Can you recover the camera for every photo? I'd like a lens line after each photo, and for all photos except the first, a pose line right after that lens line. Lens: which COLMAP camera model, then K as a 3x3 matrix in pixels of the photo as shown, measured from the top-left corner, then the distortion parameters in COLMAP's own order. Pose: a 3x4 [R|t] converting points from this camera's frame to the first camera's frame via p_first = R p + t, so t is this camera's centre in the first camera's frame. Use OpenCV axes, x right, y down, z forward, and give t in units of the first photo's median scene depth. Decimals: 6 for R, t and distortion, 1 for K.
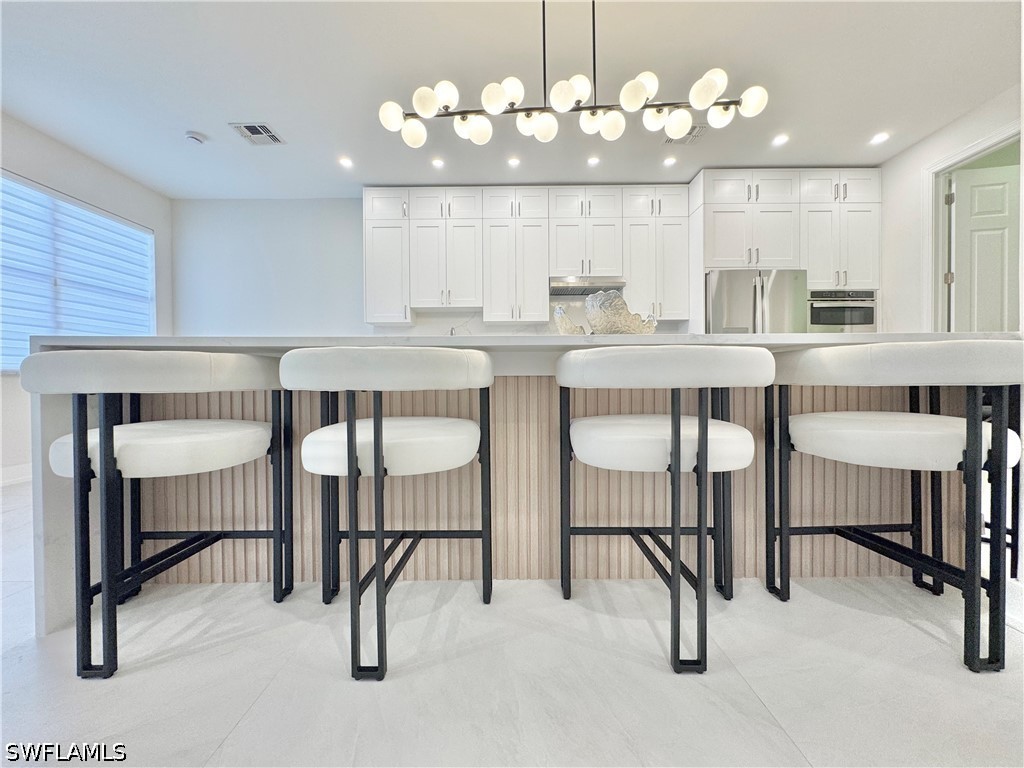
lens RADIAL K [[410.9, 0, 512.0], [0, 410.9, 384.0], [0, 0, 1]] dist [0.000342, 0.000324]
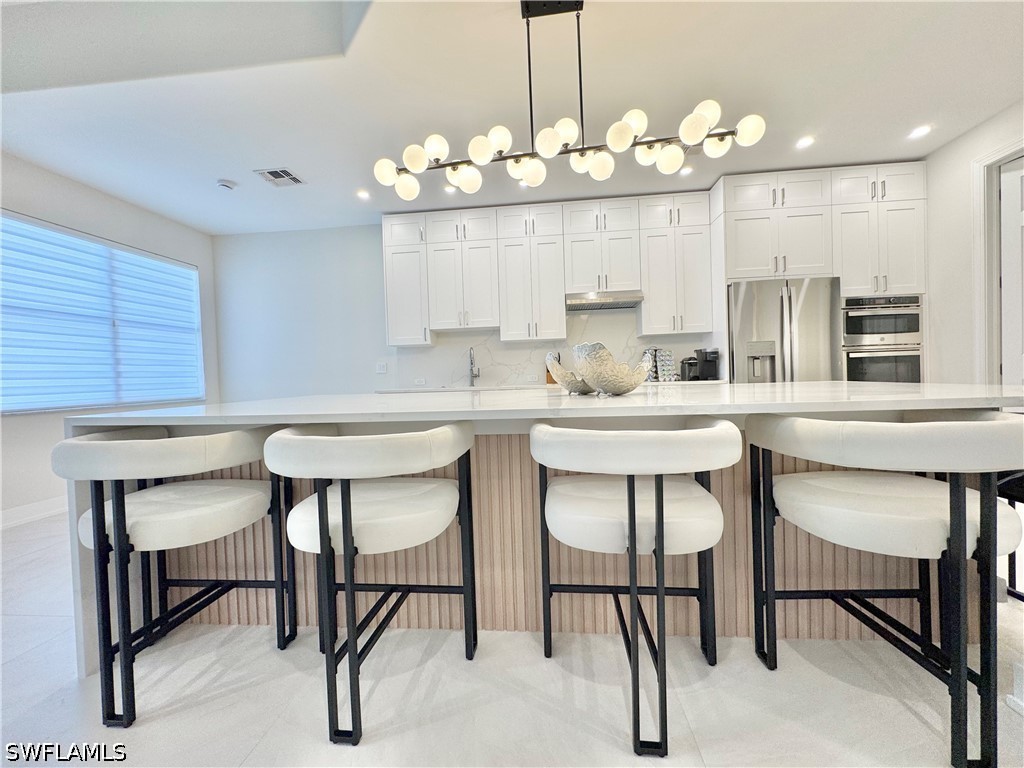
lens RADIAL K [[410.9, 0, 512.0], [0, 410.9, 384.0], [0, 0, 1]] dist [0.000342, 0.000324]
pose [[0.995152, -0.022787, -0.095672, 0.115801], [0.023920, 0.999656, 0.010713, -0.123559], [0.095395, -0.012950, 0.995355, -0.012141]]
